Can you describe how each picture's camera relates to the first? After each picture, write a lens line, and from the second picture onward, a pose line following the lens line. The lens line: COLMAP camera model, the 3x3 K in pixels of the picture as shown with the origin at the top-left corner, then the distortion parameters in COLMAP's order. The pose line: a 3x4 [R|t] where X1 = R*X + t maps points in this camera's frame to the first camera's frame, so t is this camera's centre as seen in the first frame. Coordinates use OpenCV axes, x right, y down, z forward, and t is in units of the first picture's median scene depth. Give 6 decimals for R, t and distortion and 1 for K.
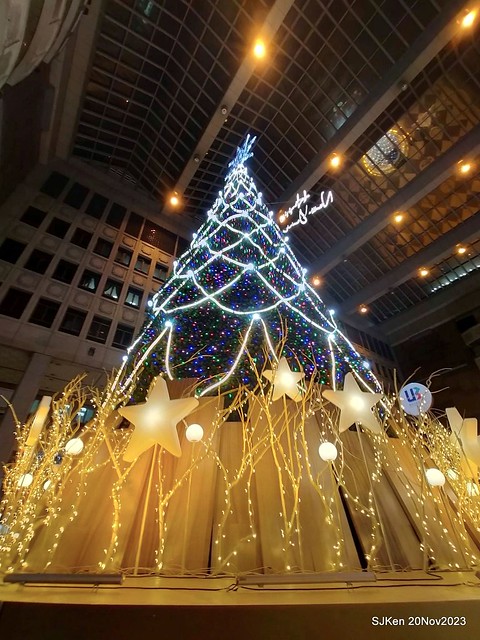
lens RADIAL K [[297.8, 0, 243.9], [0, 297.8, 318.8], [0, 0, 1]] dist [-0.000698, 0.000488]
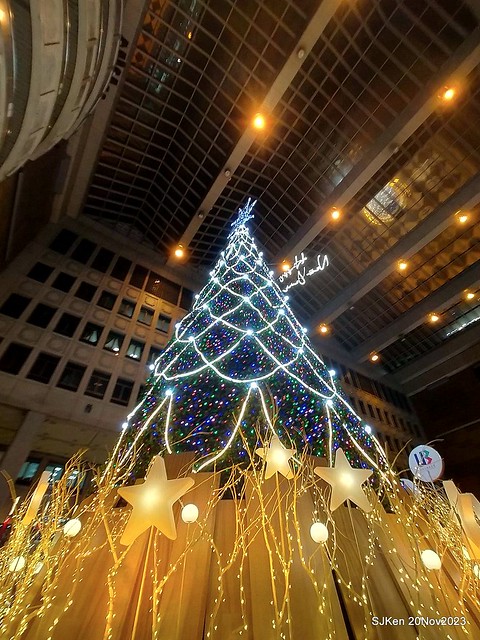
lens RADIAL K [[309.8, 0, 246.3], [0, 309.8, 320.5], [0, 0, 1]] dist [-0.001099, 0.004741]
pose [[0.999881, -0.012621, -0.008913, 0.016701], [0.011128, 0.988430, -0.151268, -0.040063], [0.010719, 0.151151, 0.988453, -0.057509]]
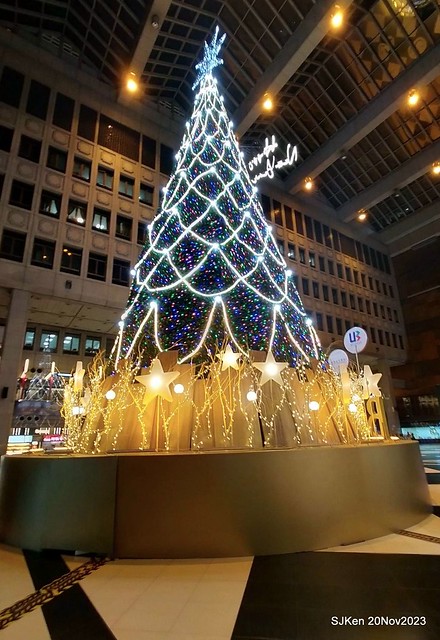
lens RADIAL K [[324.0, 0, 228.7], [0, 324.0, 339.4], [0, 0, 1]] dist [-0.000374, 0.000390]
pose [[0.999673, -0.025549, -0.000657, 0.051027], [0.024371, 0.945208, 0.325557, -0.186329], [-0.007696, -0.325467, 0.945522, -0.268018]]
